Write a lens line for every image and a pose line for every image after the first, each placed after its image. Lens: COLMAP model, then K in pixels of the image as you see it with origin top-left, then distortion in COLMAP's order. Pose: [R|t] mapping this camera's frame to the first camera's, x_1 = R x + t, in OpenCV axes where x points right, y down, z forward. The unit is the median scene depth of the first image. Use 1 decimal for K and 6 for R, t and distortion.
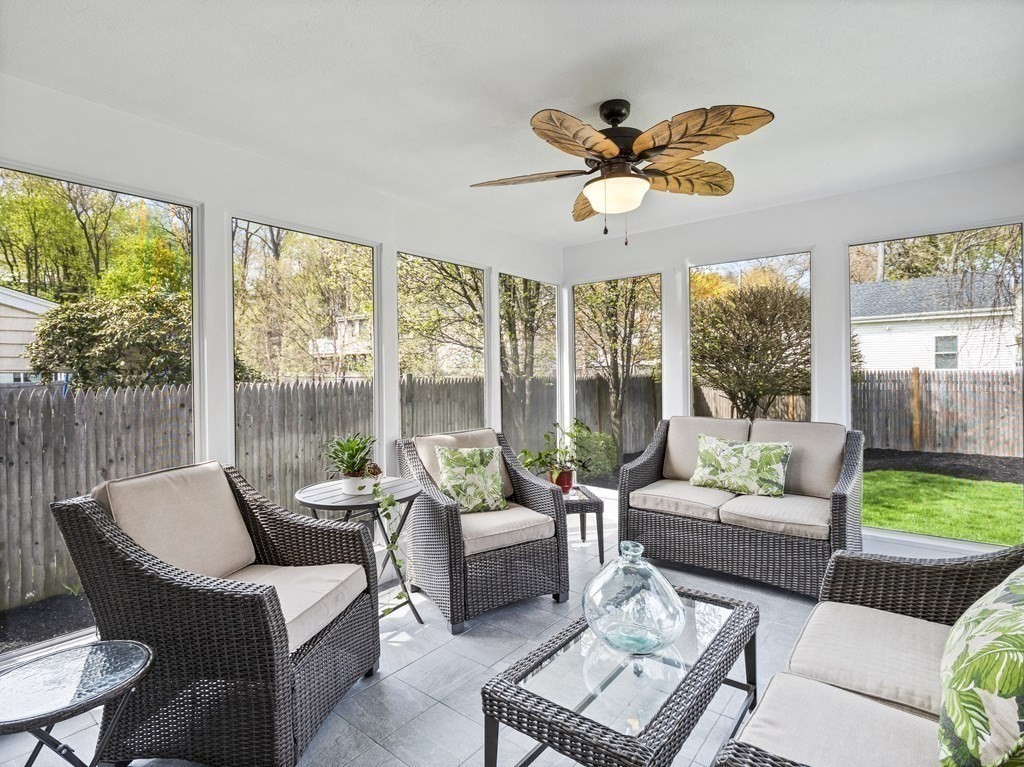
lens RADIAL K [[537.7, 0, 509.0], [0, 537.7, 376.5], [0, 0, 1]] dist [-0.002338, -0.001224]
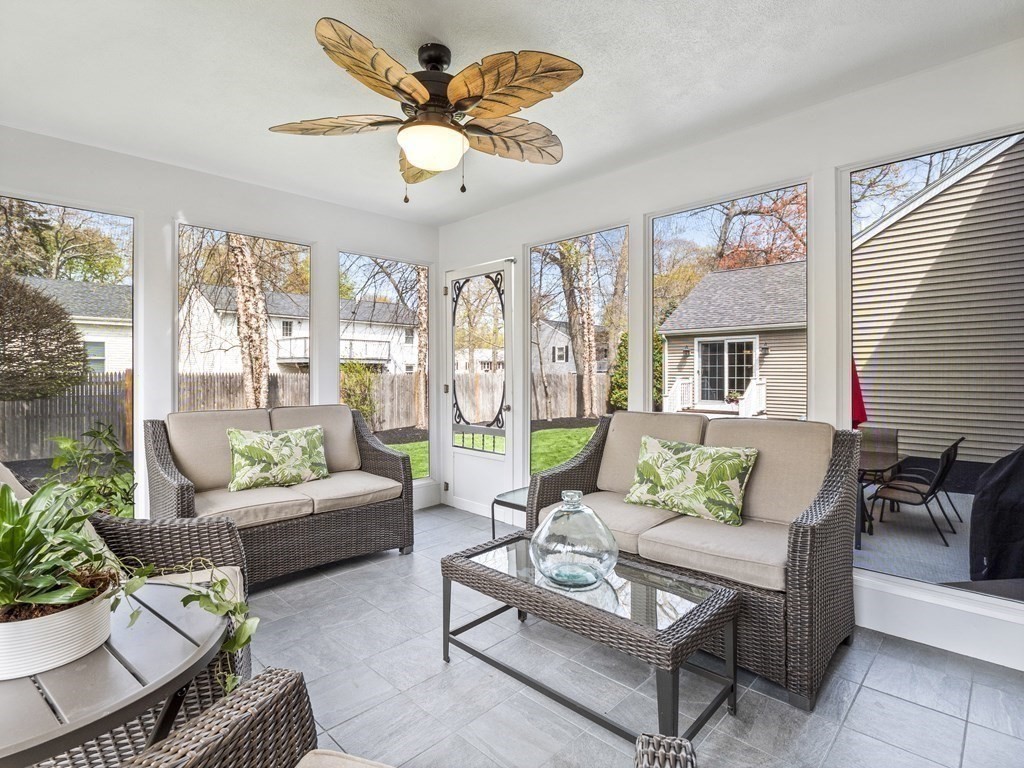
lens RADIAL K [[528.6, 0, 510.6], [0, 528.6, 374.0], [0, 0, 1]] dist [-0.003614, -0.000922]
pose [[0.077286, 0.011581, 0.996942, -0.455931], [0.014921, 0.999807, -0.012771, 0.040762], [-0.996897, 0.015862, 0.077099, 0.533760]]
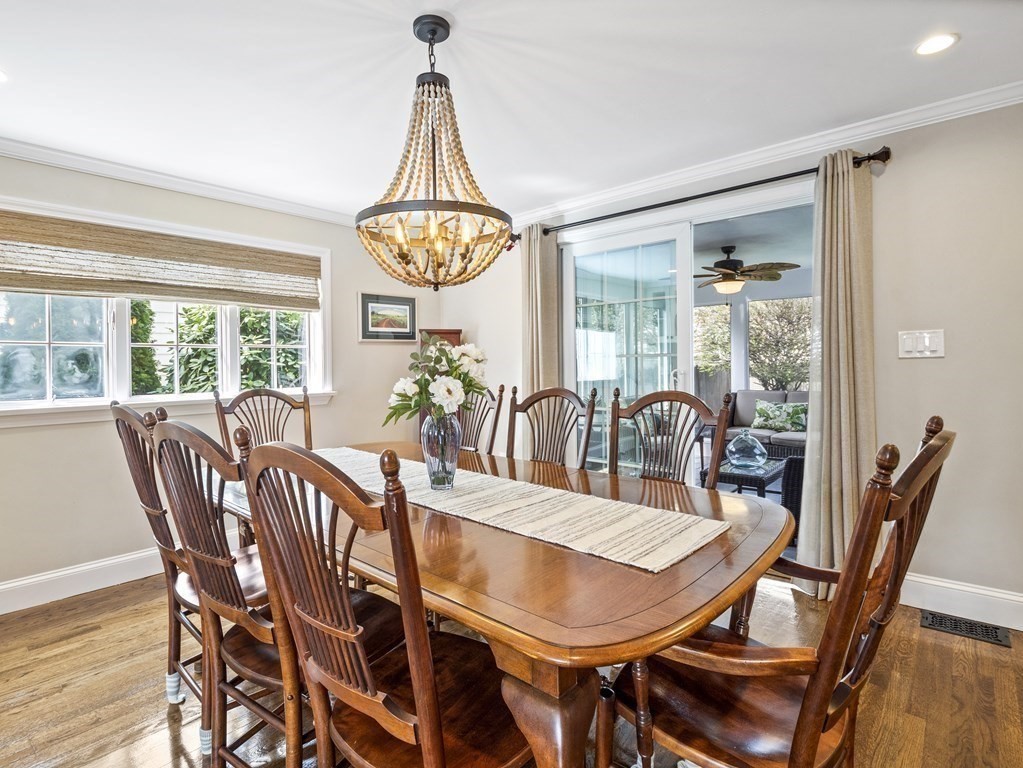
lens RADIAL K [[528.1, 0, 510.1], [0, 528.1, 374.0], [0, 0, 1]] dist [-0.003614, -0.000922]
pose [[0.999045, -0.004411, -0.043470, -0.394914], [0.004883, 0.999930, 0.010756, 0.002316], [0.043419, -0.010958, 0.998997, -0.795498]]
